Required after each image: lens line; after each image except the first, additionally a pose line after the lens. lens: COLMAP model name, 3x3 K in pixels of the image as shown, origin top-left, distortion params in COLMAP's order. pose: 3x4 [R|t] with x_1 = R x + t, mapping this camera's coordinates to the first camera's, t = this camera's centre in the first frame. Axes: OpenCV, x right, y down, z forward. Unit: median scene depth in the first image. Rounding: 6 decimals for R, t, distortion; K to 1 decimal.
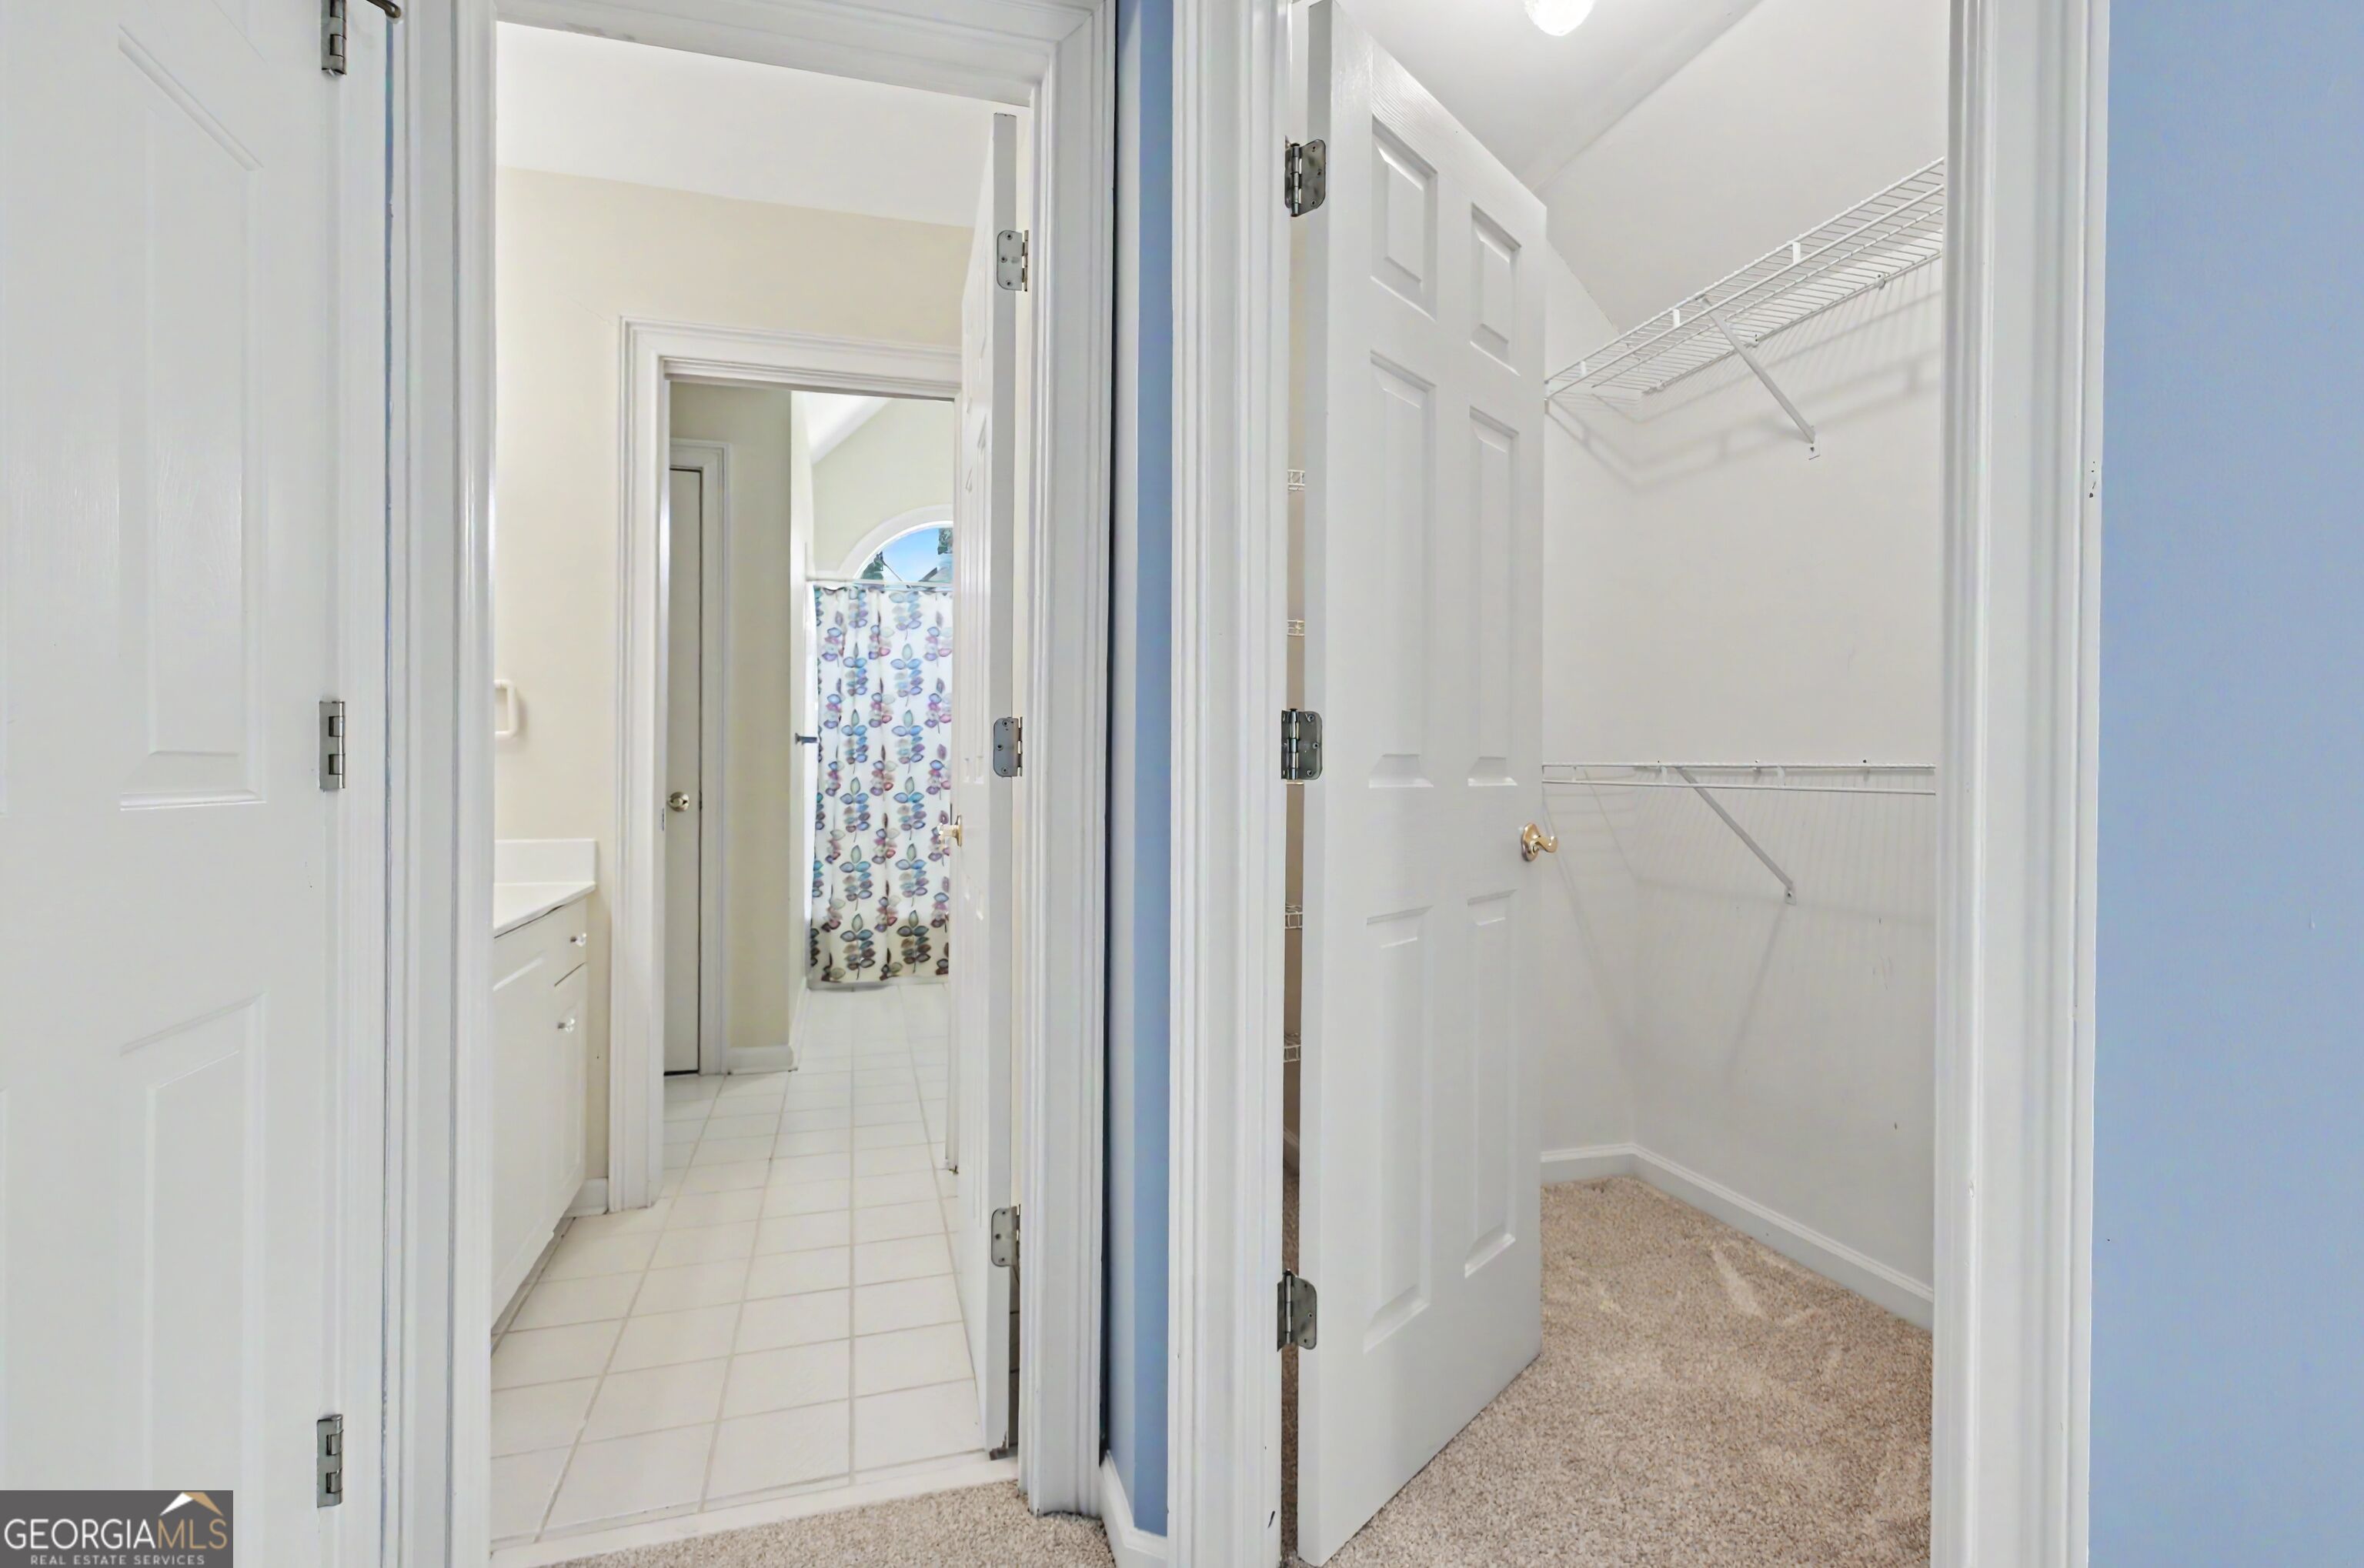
lens RADIAL K [[1159.2, 0, 1178.5], [0, 1159.2, 767.5], [0, 0, 1]] dist [0.014079, -0.003247]
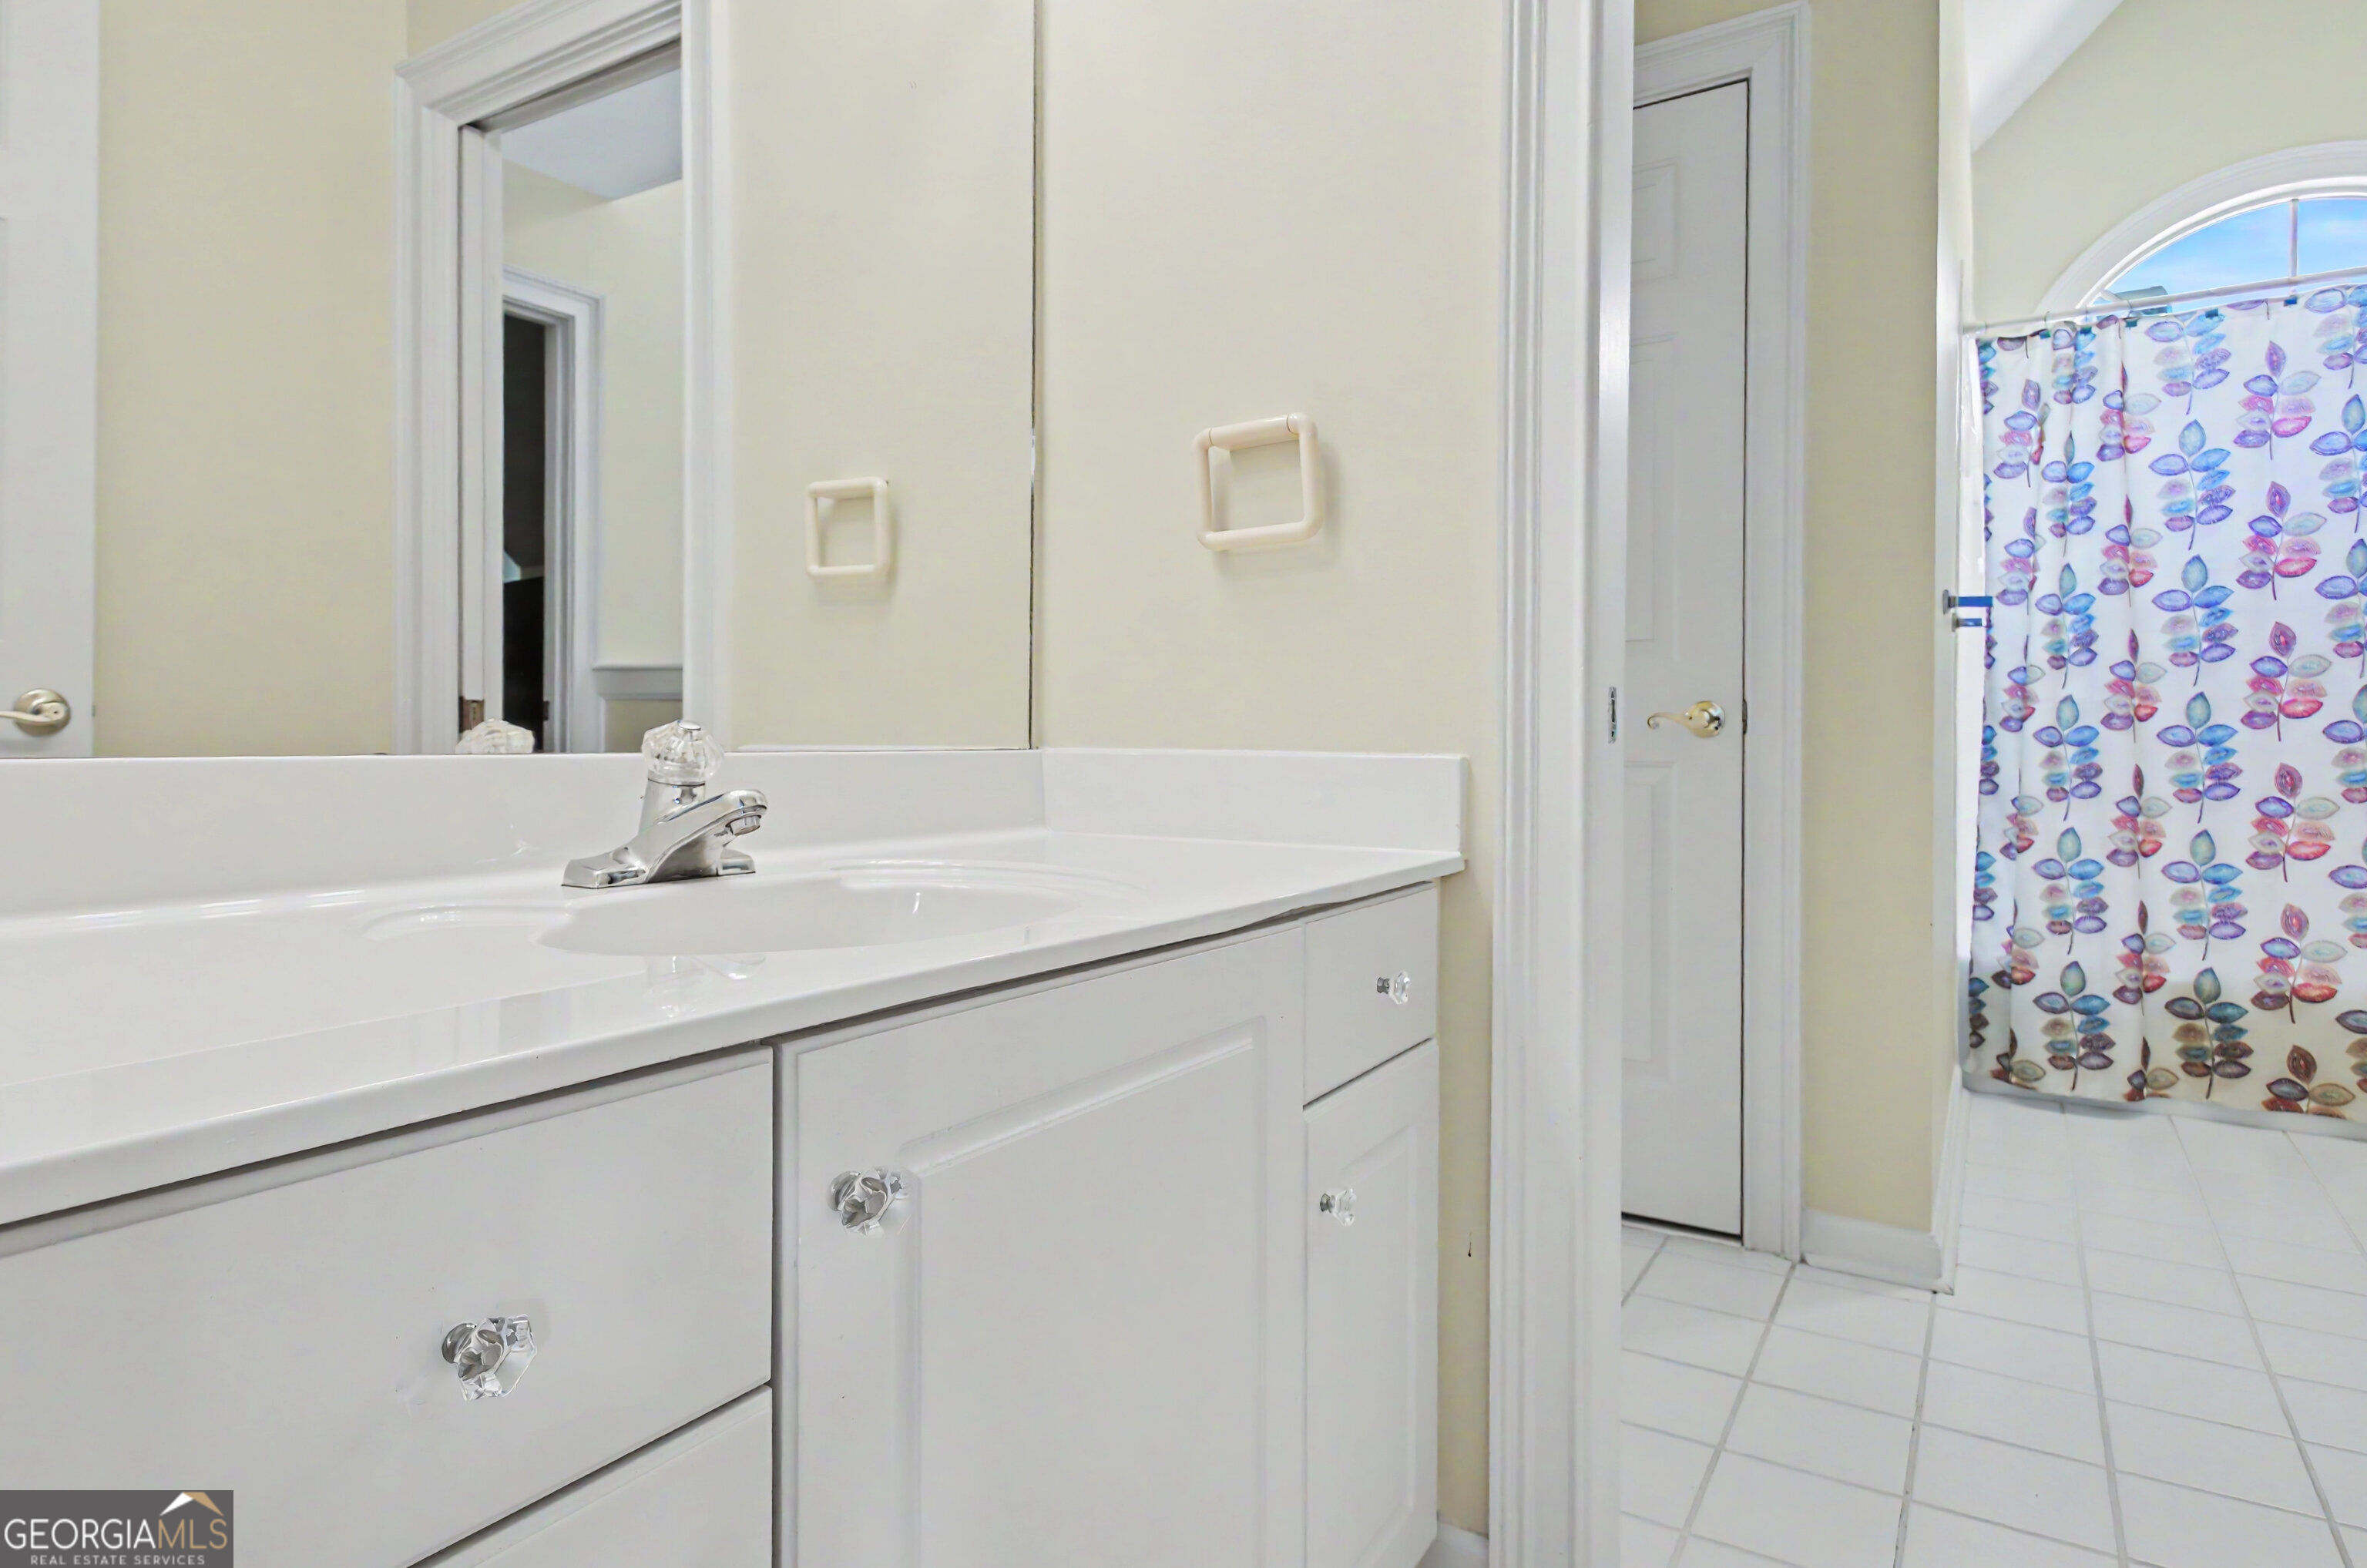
lens RADIAL K [[1322.9, 0, 1153.6], [0, 1322.9, 735.5], [0, 0, 1]] dist [-0.001717, 0.001422]
pose [[0.663966, -0.000540, -0.747762, -0.109184], [-0.003737, 0.999985, -0.004040, 0.030283], [0.747753, 0.005477, 0.663954, 0.308099]]
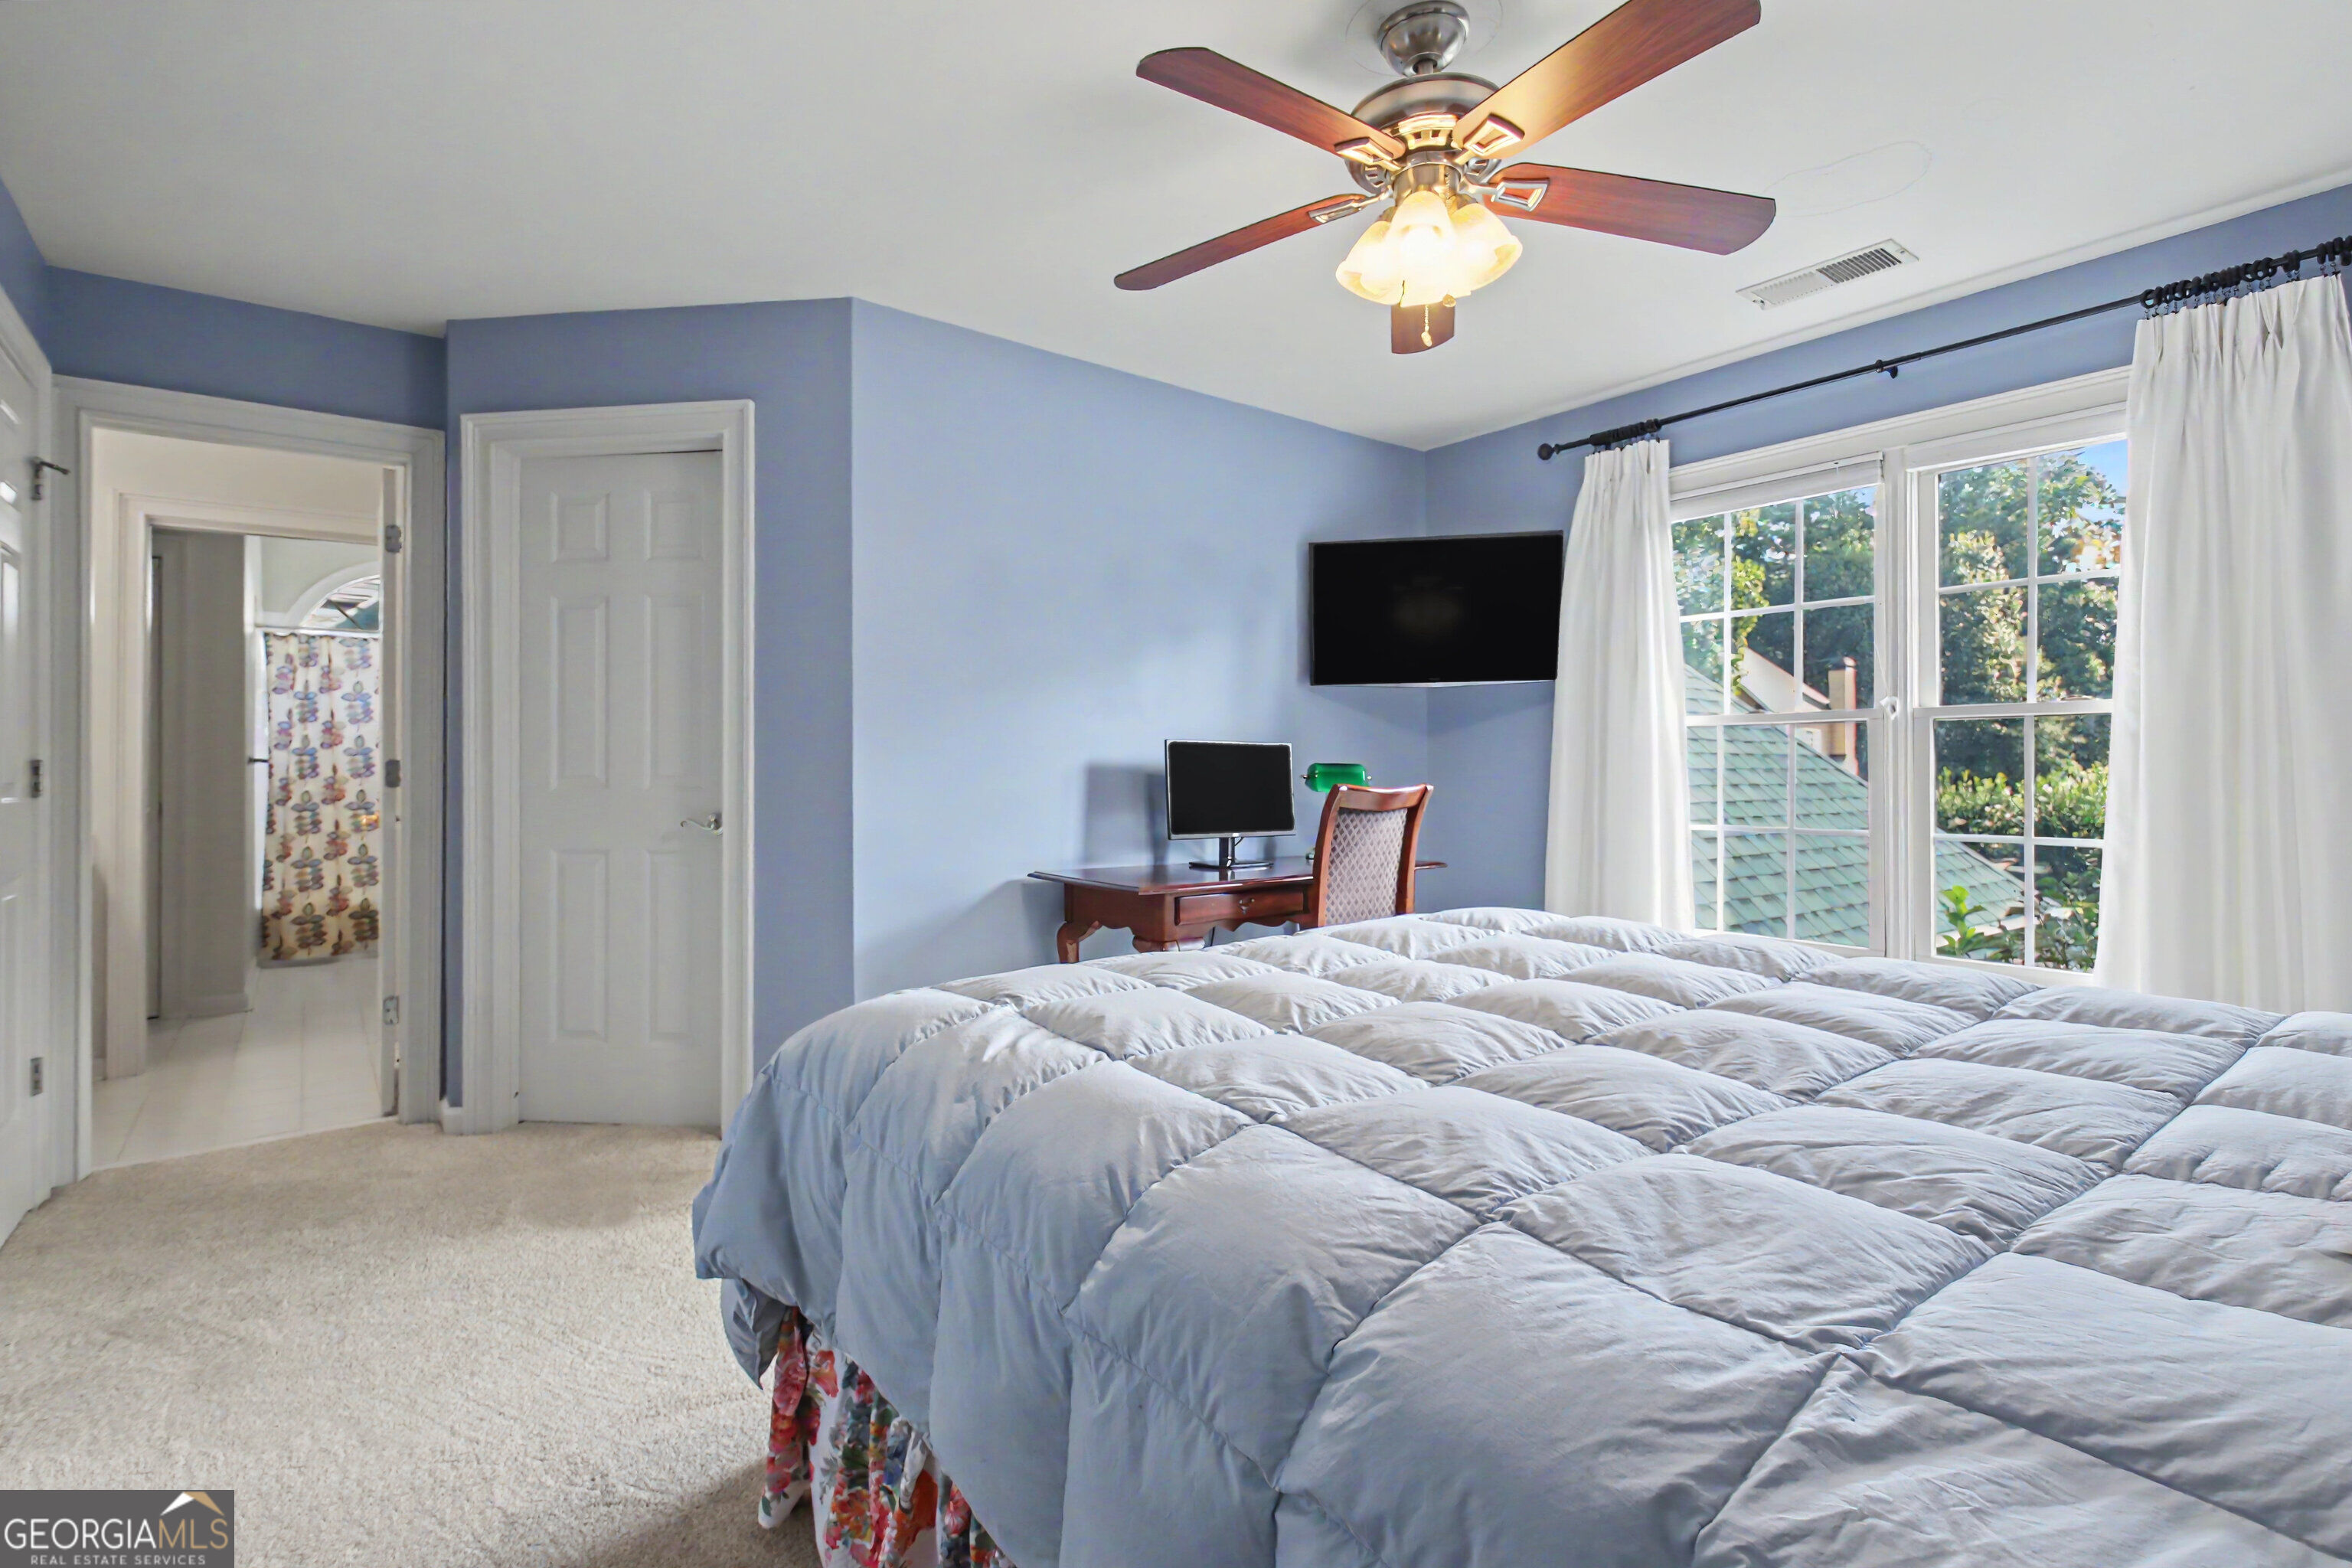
lens RADIAL K [[1153.4, 0, 1190.5], [0, 1153.4, 763.6], [0, 0, 1]] dist [0.014079, -0.003247]
pose [[0.929842, -0.006654, 0.367898, 0.135535], [0.009712, 0.999932, -0.006460, -0.002560], [-0.367830, 0.009580, 0.929844, -0.472664]]
